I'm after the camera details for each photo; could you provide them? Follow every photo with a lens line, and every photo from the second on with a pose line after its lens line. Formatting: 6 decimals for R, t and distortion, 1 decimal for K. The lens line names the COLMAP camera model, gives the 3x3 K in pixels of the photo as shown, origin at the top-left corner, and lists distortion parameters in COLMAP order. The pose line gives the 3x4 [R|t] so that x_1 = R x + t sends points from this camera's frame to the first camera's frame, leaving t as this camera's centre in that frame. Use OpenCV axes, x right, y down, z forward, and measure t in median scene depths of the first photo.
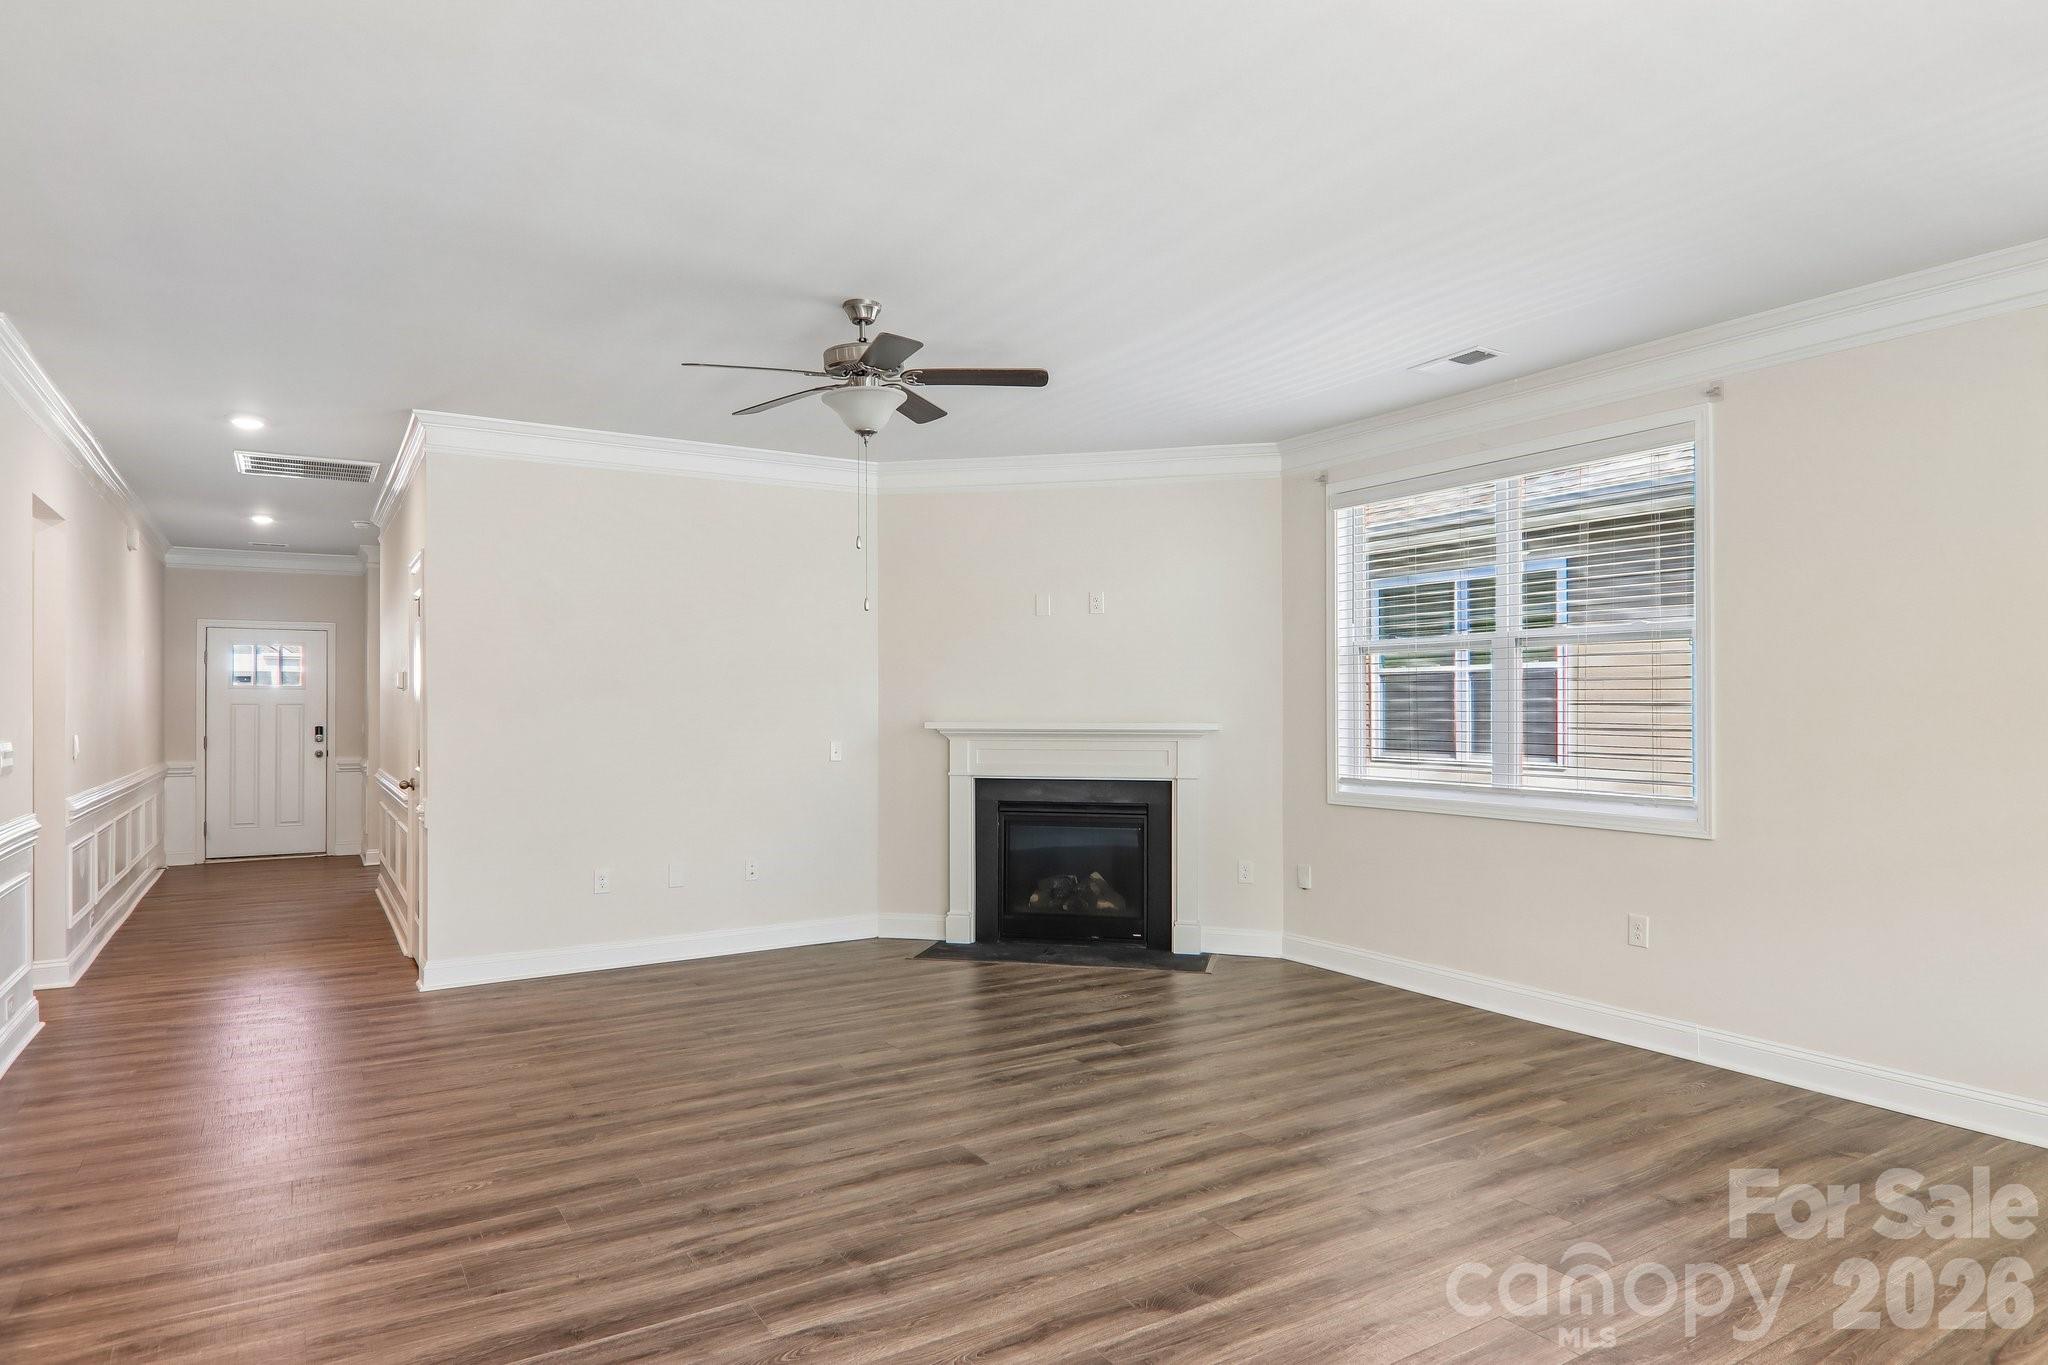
lens RADIAL K [[1179.6, 0, 1027.6], [0, 1179.6, 706.8], [0, 0, 1]] dist [0.002867, -0.017582]
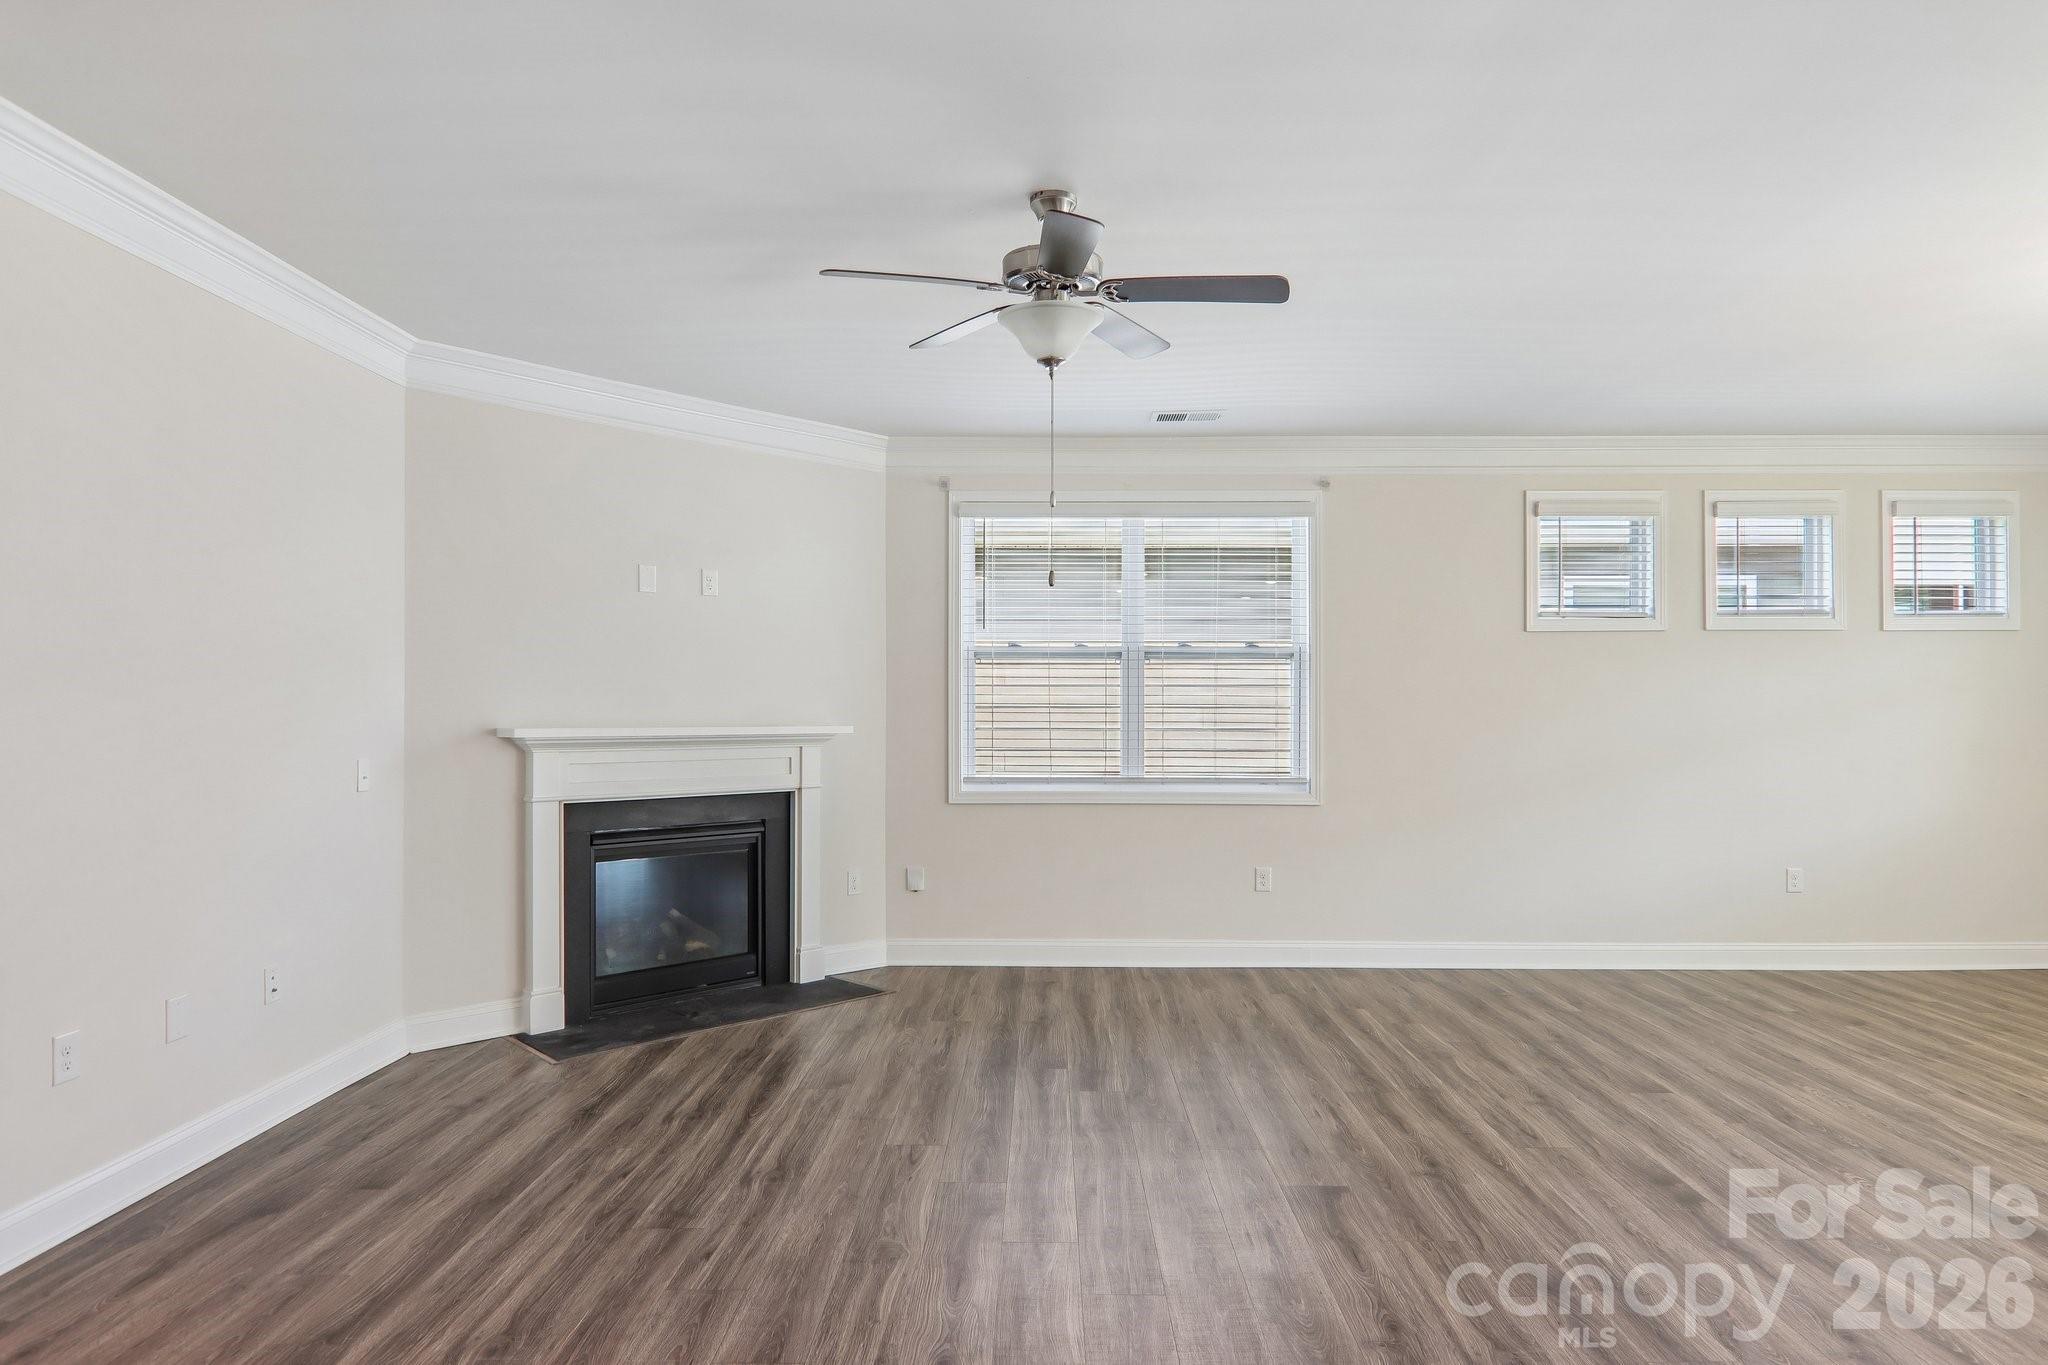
lens RADIAL K [[1147.7, 0, 1024.8], [0, 1147.7, 707.5], [0, 0, 1]] dist [0.002544, -0.018852]
pose [[0.544546, 0.004053, 0.838721, -0.516172], [-0.003236, 0.999991, -0.002731, 0.001557], [-0.838724, -0.001227, 0.544555, 0.385499]]
